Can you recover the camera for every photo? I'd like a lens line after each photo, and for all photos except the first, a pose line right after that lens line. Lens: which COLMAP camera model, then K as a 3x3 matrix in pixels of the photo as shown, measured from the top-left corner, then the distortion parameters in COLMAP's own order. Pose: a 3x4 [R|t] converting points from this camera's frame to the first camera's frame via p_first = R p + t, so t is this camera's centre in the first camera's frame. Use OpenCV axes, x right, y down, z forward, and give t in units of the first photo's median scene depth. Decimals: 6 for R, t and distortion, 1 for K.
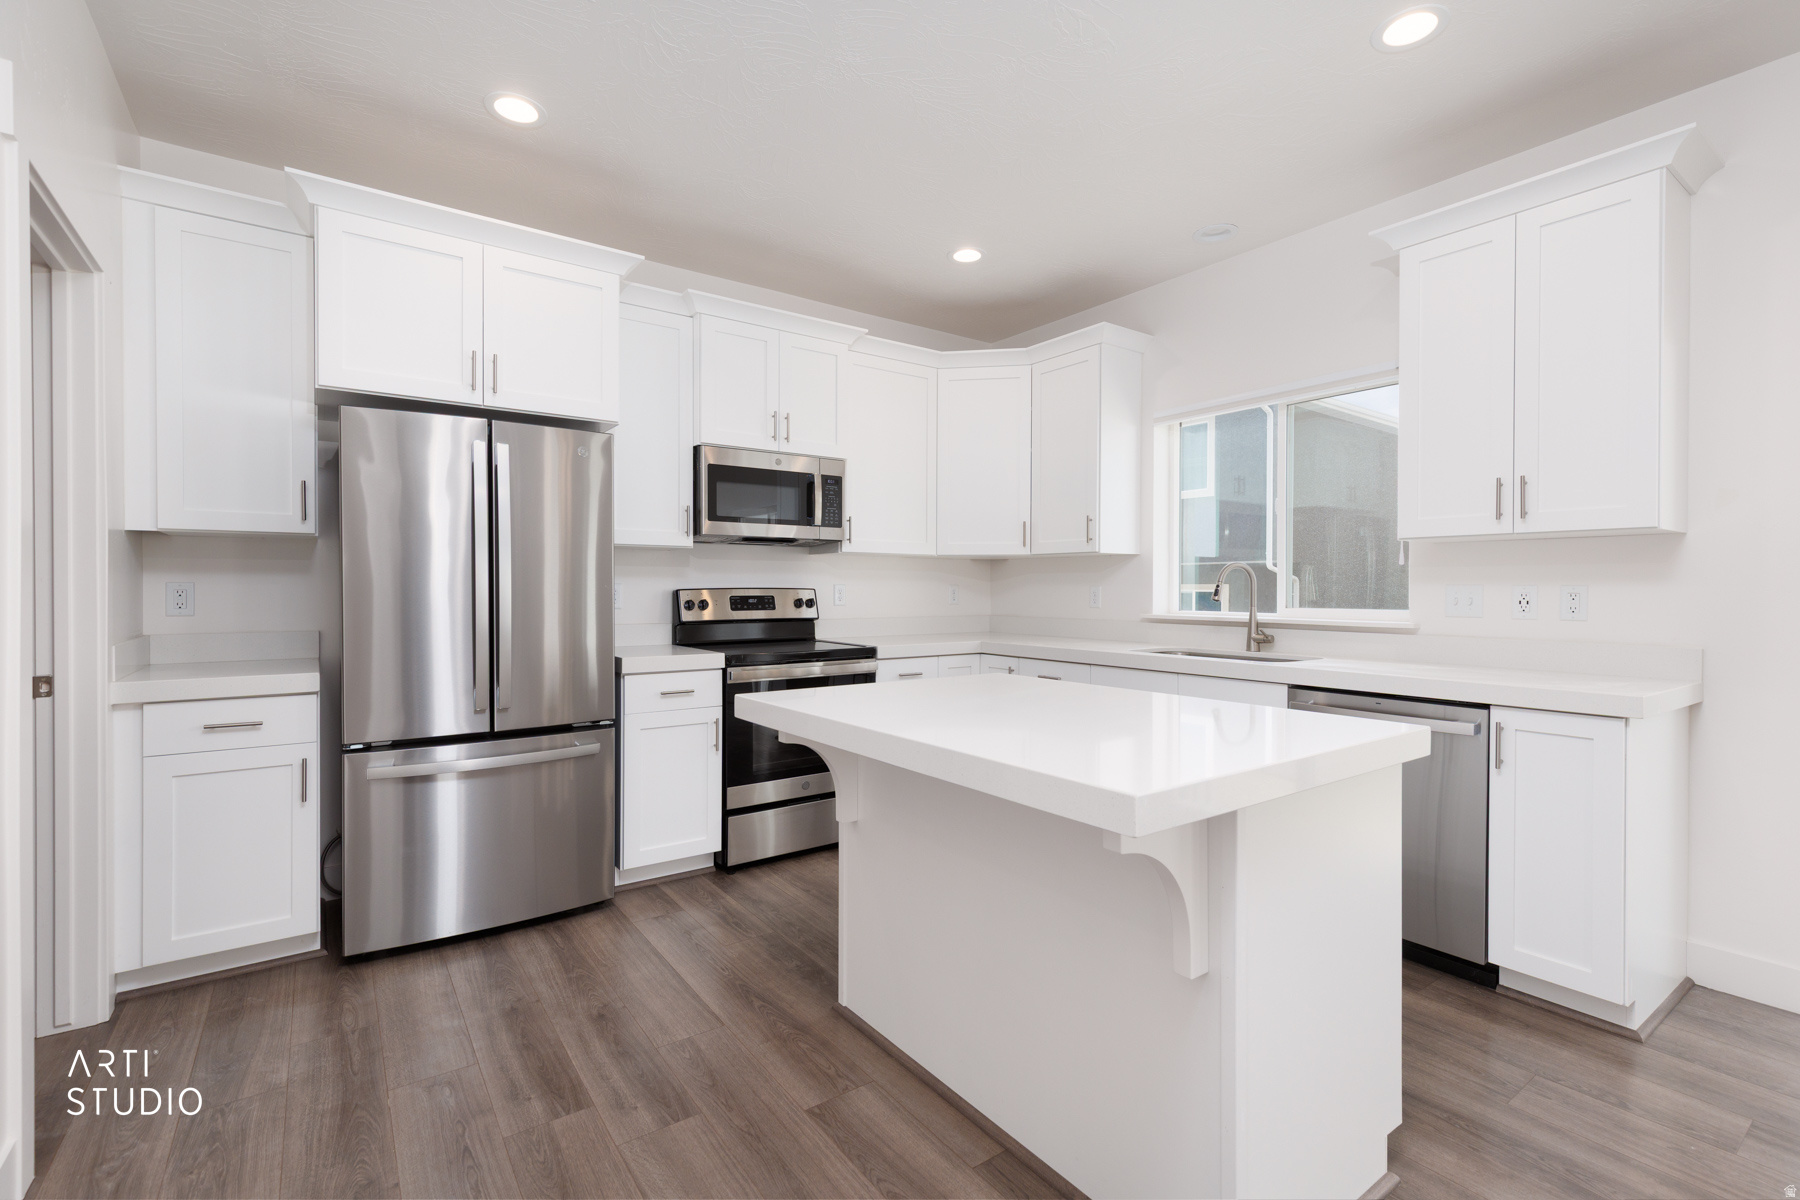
lens RADIAL K [[805.8, 0, 909.2], [0, 805.8, 597.6], [0, 0, 1]] dist [0.004782, 0.001659]
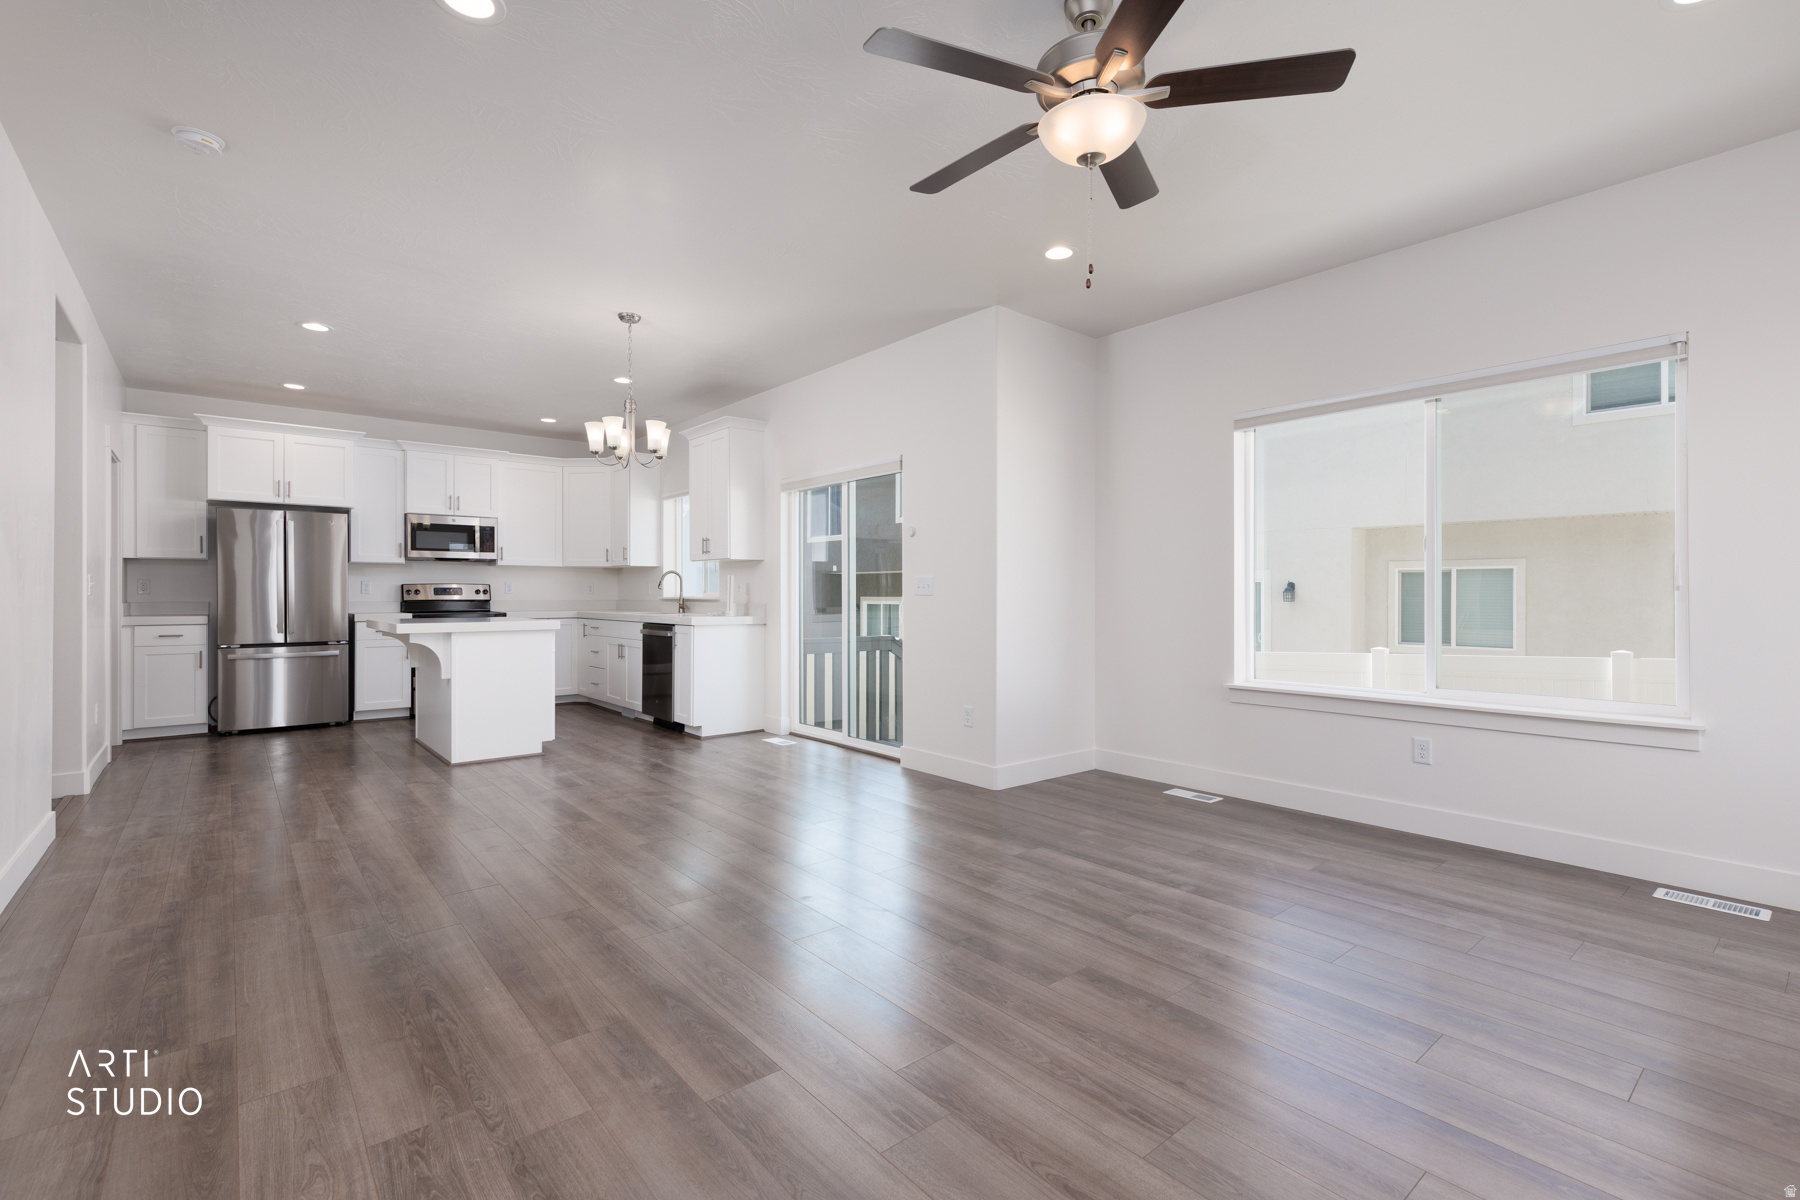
lens RADIAL K [[805.8, 0, 903.0], [0, 805.8, 591.1], [0, 0, 1]] dist [0.004782, 0.001659]
pose [[0.997003, -0.000885, 0.077363, 0.799094], [0.001905, 0.999912, -0.013115, 0.036195], [-0.077345, 0.013223, 0.996917, -1.087401]]
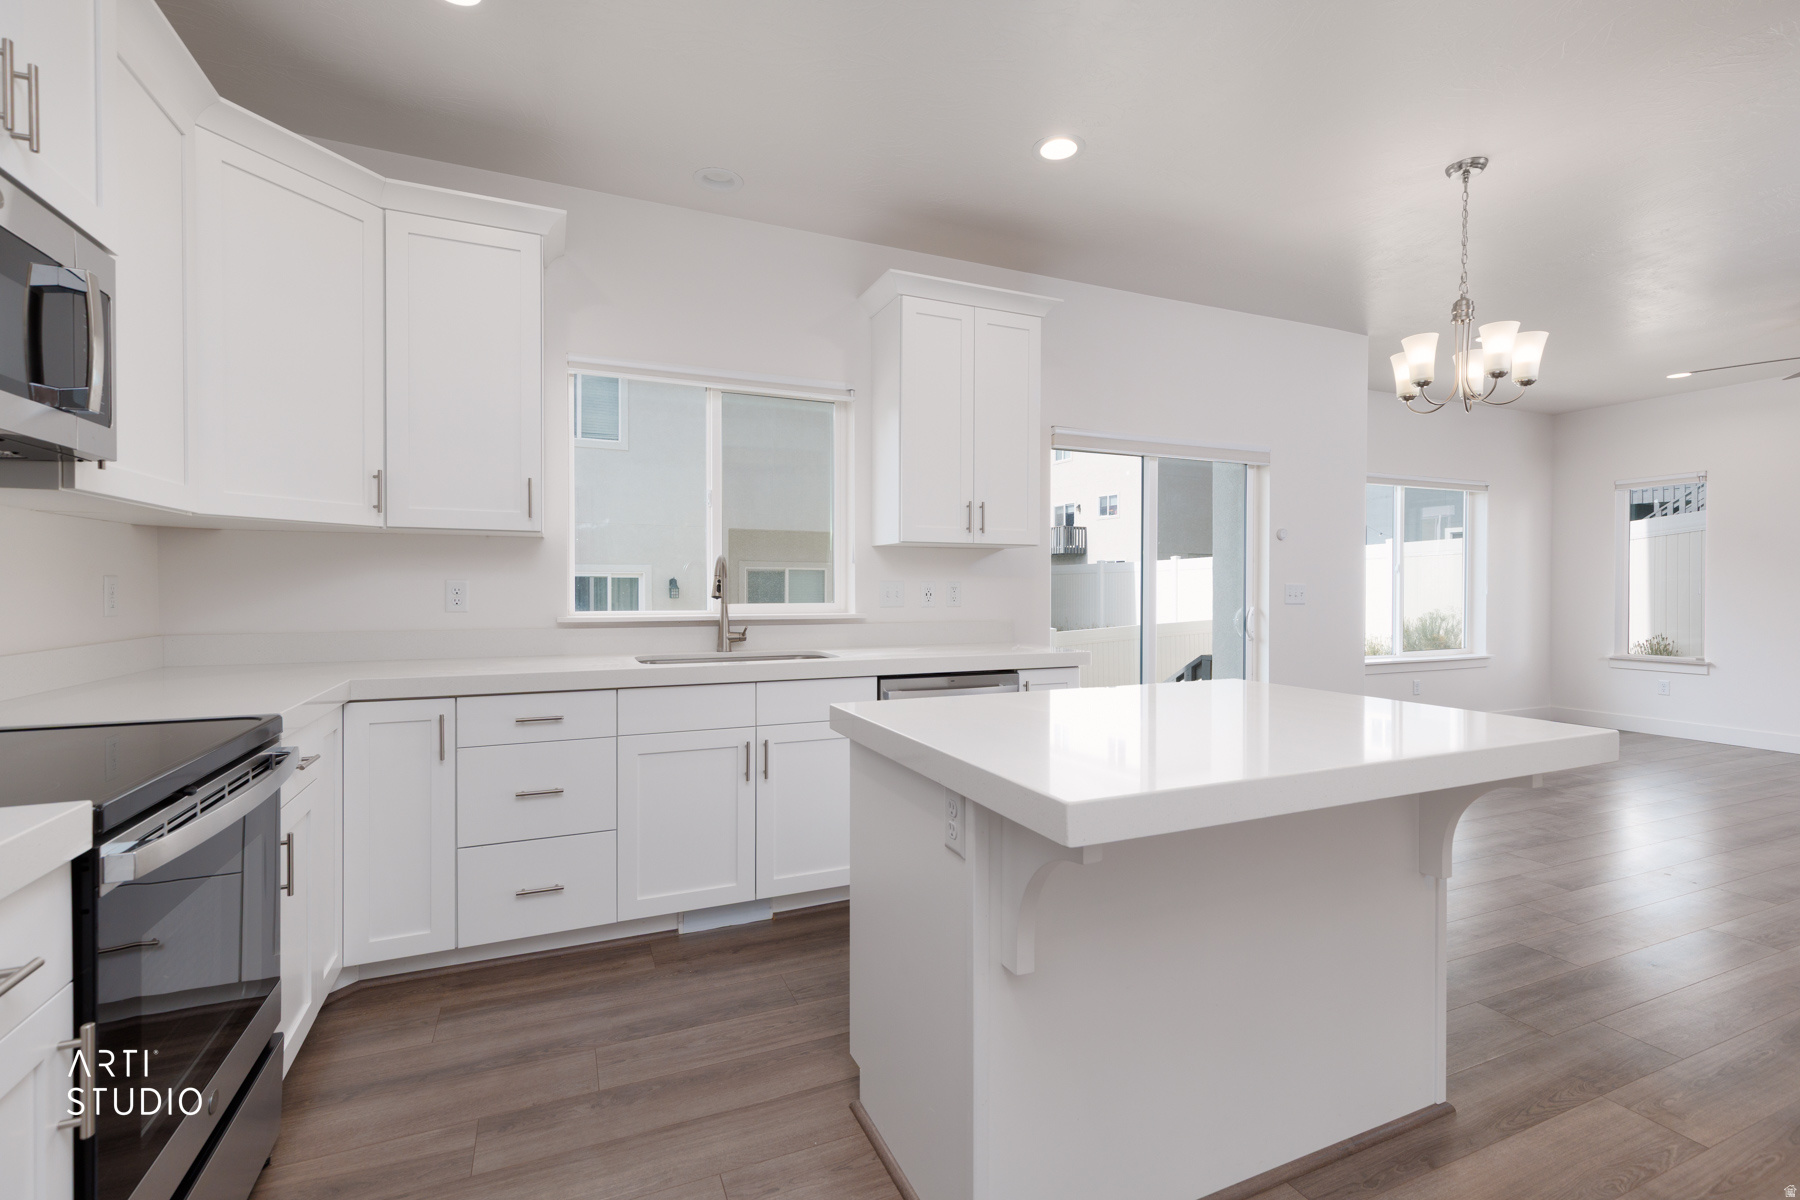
lens RADIAL K [[805.8, 0, 898.8], [0, 805.8, 596.8], [0, 0, 1]] dist [0.004782, 0.001659]
pose [[0.211492, -0.016655, 0.977238, -3.483144], [0.009414, 0.999843, 0.015003, -0.065001], [-0.977334, 0.006027, 0.211616, 4.866336]]
